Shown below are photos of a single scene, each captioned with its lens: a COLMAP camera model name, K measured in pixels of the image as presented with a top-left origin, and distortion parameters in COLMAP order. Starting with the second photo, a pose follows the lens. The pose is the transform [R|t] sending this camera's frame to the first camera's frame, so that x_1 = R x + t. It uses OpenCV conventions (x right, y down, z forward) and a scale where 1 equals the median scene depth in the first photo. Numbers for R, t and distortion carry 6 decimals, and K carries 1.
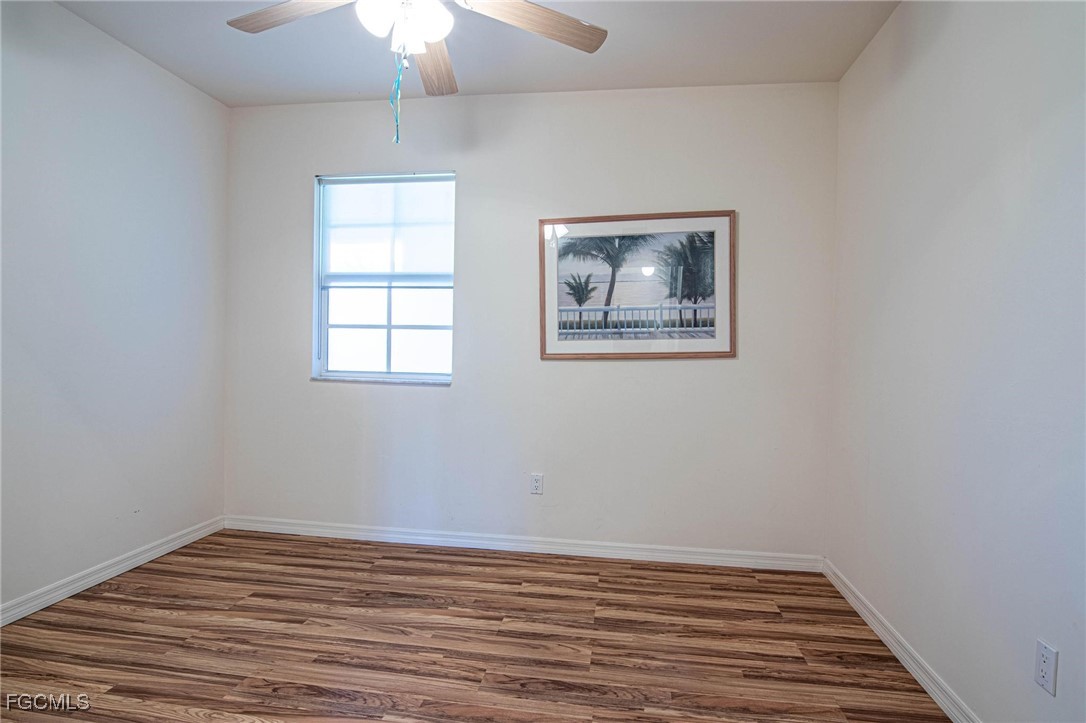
lens RADIAL K [[554.2, 0, 549.8], [0, 554.2, 366.3], [0, 0, 1]] dist [-0.003729, -0.006171]
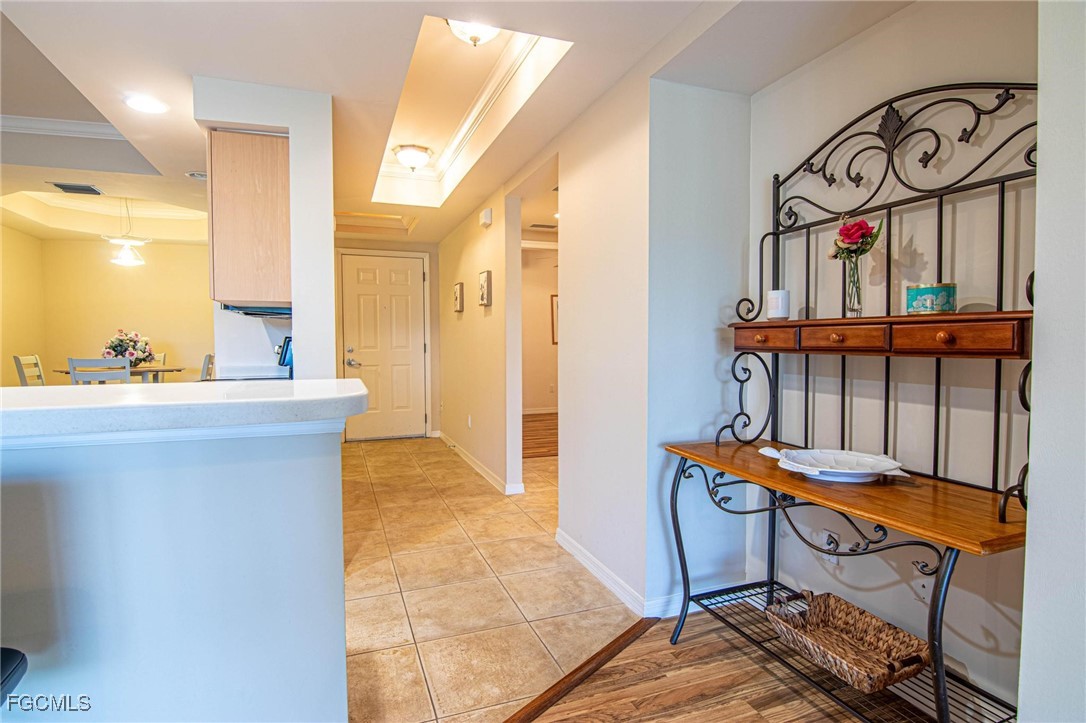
lens RADIAL K [[554.2, 0, 539.4], [0, 554.2, 363.1], [0, 0, 1]] dist [-0.003729, -0.006171]
pose [[0.863767, -0.038389, 0.502427, -1.509404], [0.031899, 0.999260, 0.021511, 0.020616], [-0.502880, -0.002553, 0.864352, -1.415614]]
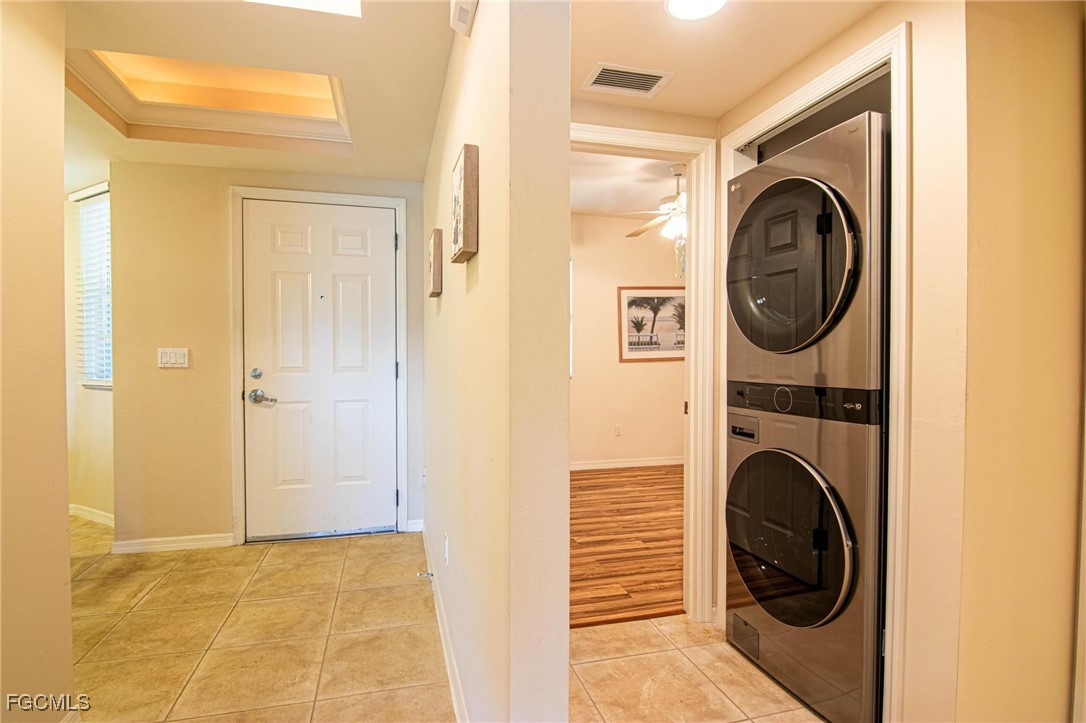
lens RADIAL K [[554.2, 0, 537.0], [0, 554.2, 359.6], [0, 0, 1]] dist [-0.003729, -0.006171]
pose [[0.908996, -0.018352, 0.416401, -1.043937], [0.026643, 0.999545, -0.014107, -0.002627], [-0.415953, 0.023917, 0.909072, -0.563216]]
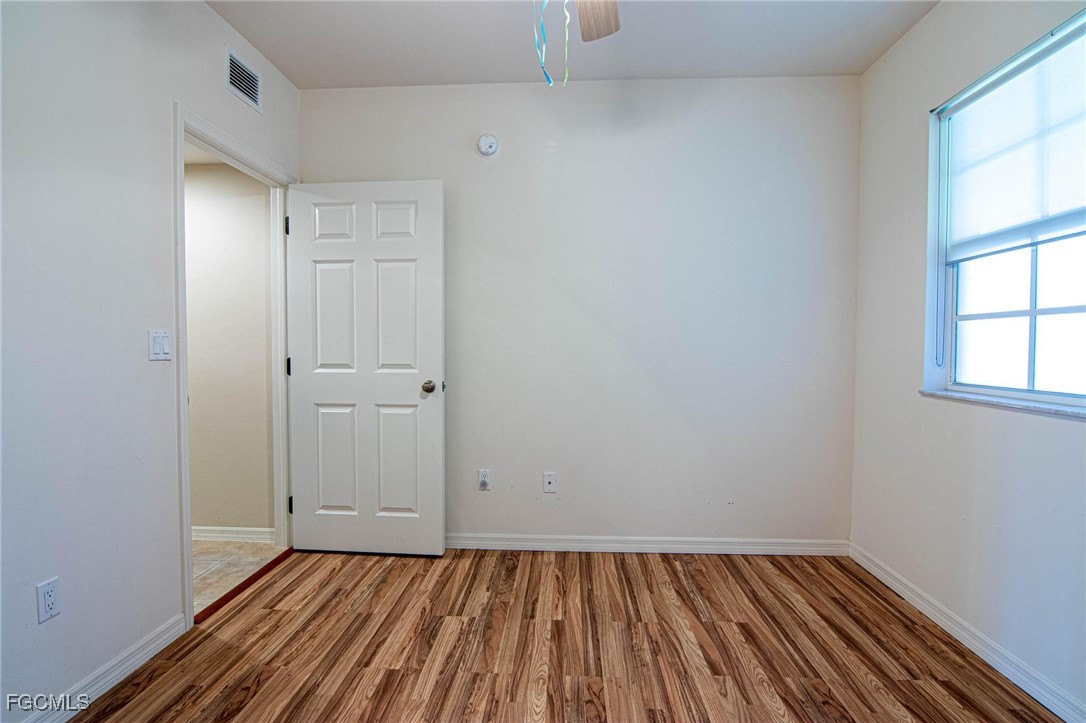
lens RADIAL K [[554.2, 0, 546.3], [0, 554.2, 369.2], [0, 0, 1]] dist [-0.003729, -0.006171]
pose [[0.103513, 0.017809, -0.994469, 0.269023], [-0.028691, 0.999477, 0.014912, -0.005311], [0.994214, 0.026988, 0.103970, 0.484809]]
